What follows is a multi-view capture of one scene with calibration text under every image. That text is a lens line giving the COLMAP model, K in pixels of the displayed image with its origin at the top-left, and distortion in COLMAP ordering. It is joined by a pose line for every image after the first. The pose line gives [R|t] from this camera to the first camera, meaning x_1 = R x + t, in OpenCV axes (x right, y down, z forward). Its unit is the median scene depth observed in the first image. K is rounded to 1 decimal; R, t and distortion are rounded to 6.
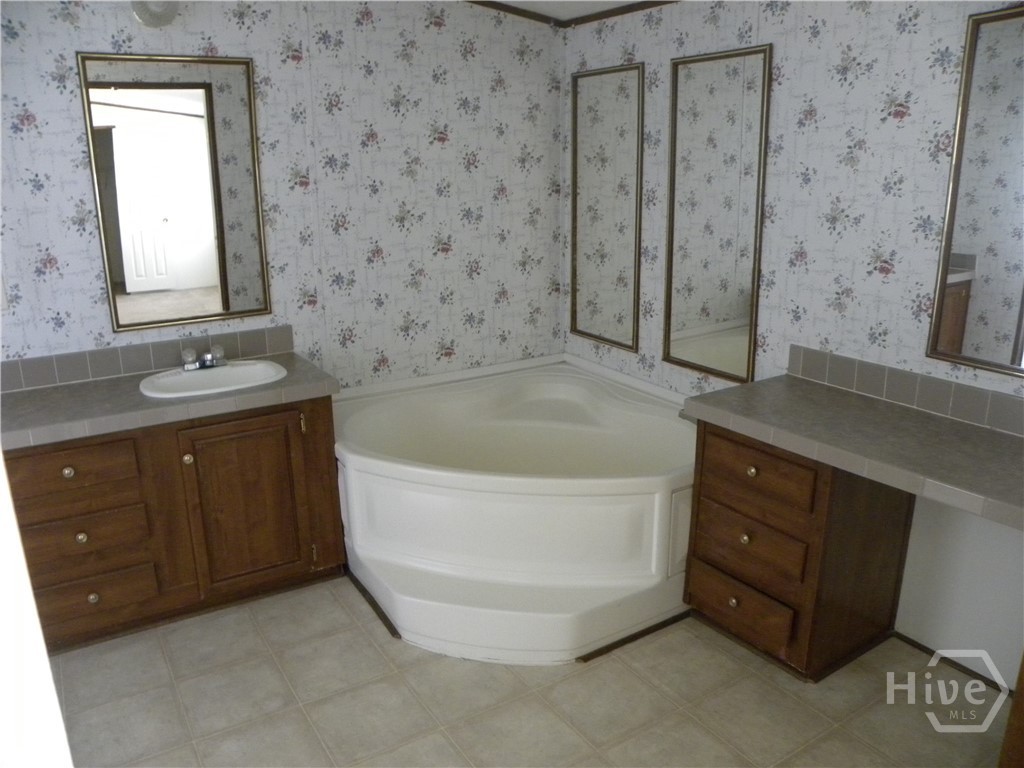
lens RADIAL K [[767.4, 0, 512.0], [0, 767.4, 384.0], [0, 0, 1]] dist [-0.118685, 0.003330]
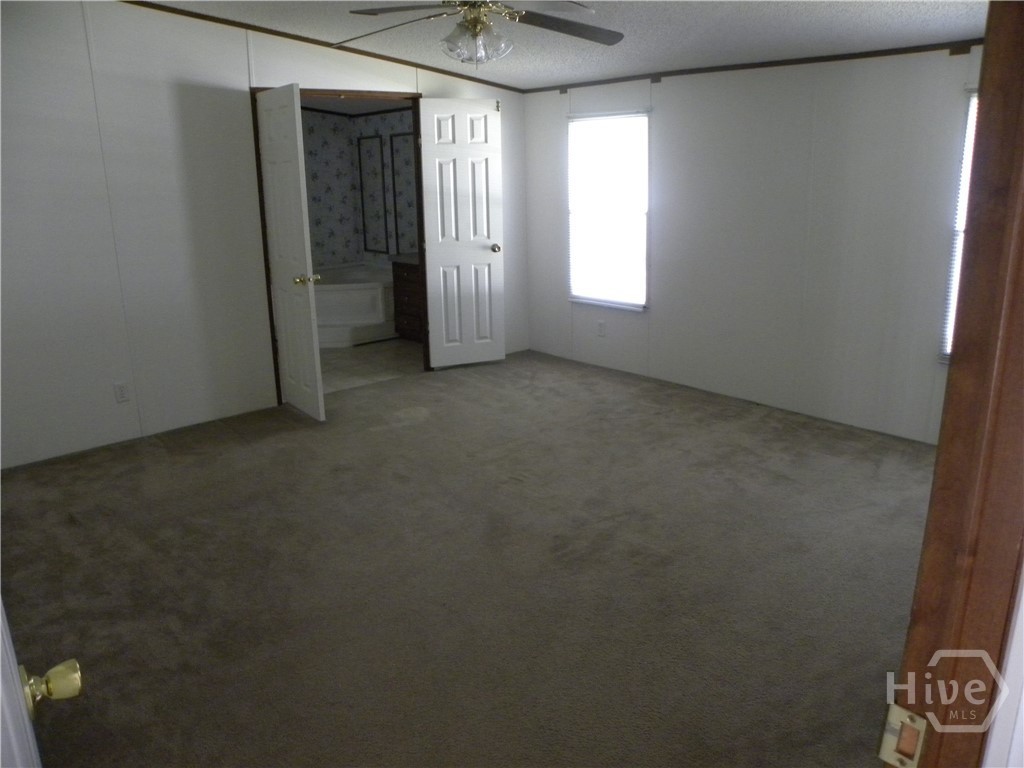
lens RADIAL K [[767.4, 0, 512.0], [0, 767.4, 384.0], [0, 0, 1]] dist [-0.118685, 0.003330]
pose [[0.989165, -0.051477, 0.137484, 0.193824], [0.052810, 0.998586, -0.006061, 0.391165], [-0.136978, 0.013256, 0.990485, -1.377124]]
